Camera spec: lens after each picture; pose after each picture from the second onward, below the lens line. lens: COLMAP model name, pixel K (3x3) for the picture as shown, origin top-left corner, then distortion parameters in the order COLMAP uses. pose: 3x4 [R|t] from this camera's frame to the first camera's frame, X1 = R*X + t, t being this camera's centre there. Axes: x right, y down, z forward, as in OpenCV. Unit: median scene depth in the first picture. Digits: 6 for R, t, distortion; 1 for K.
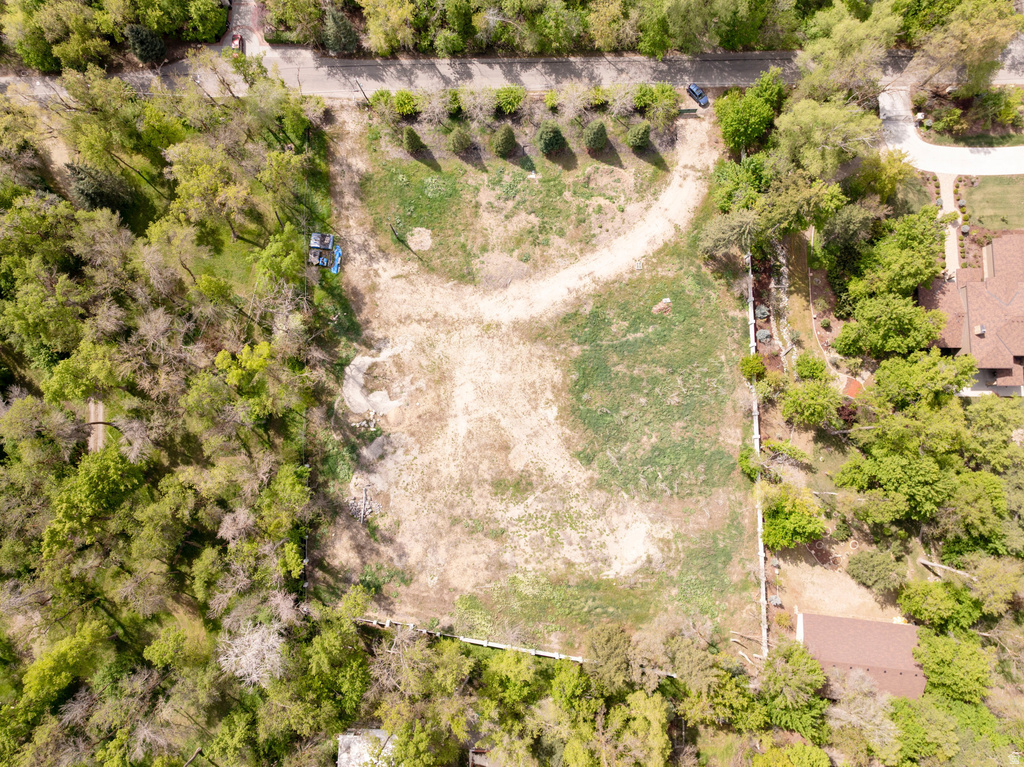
lens RADIAL K [[724.4, 0, 513.4], [0, 724.4, 386.6], [0, 0, 1]] dist [-0.047113, 0.019783]
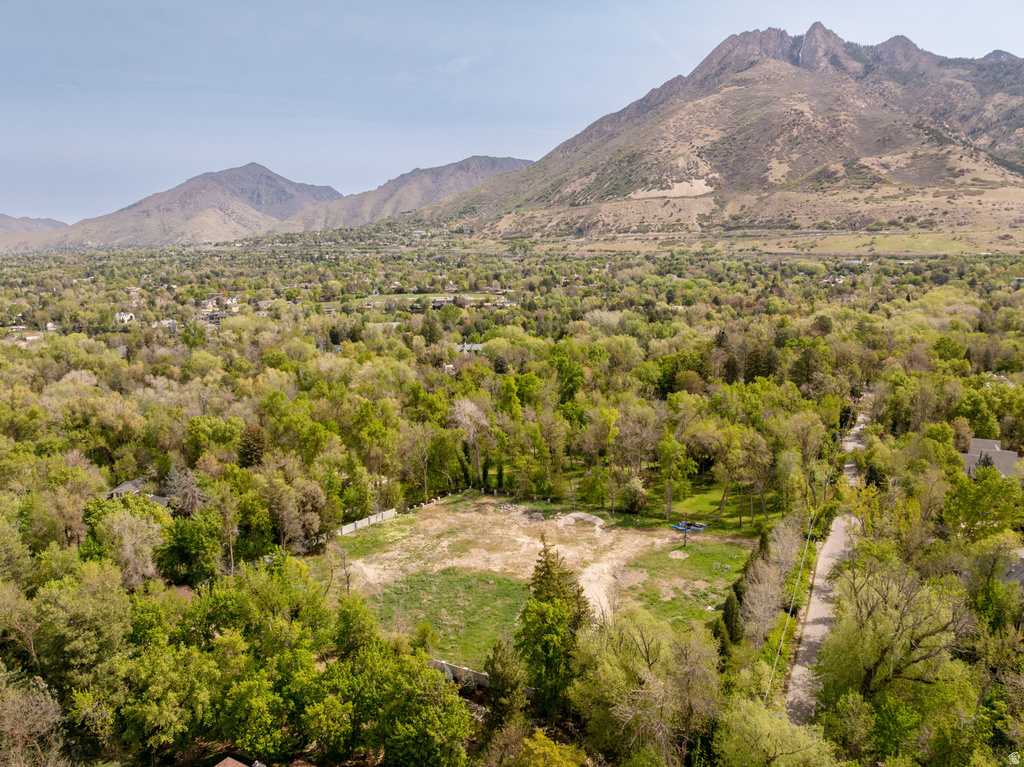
lens RADIAL K [[724.4, 0, 505.6], [0, 724.4, 380.9], [0, 0, 1]] dist [-0.047113, 0.019783]
pose [[-0.499183, 0.134966, -0.855921, 0.987031], [-0.862101, 0.022010, 0.506258, -0.566328], [0.087167, 0.990606, 0.105368, 0.572148]]
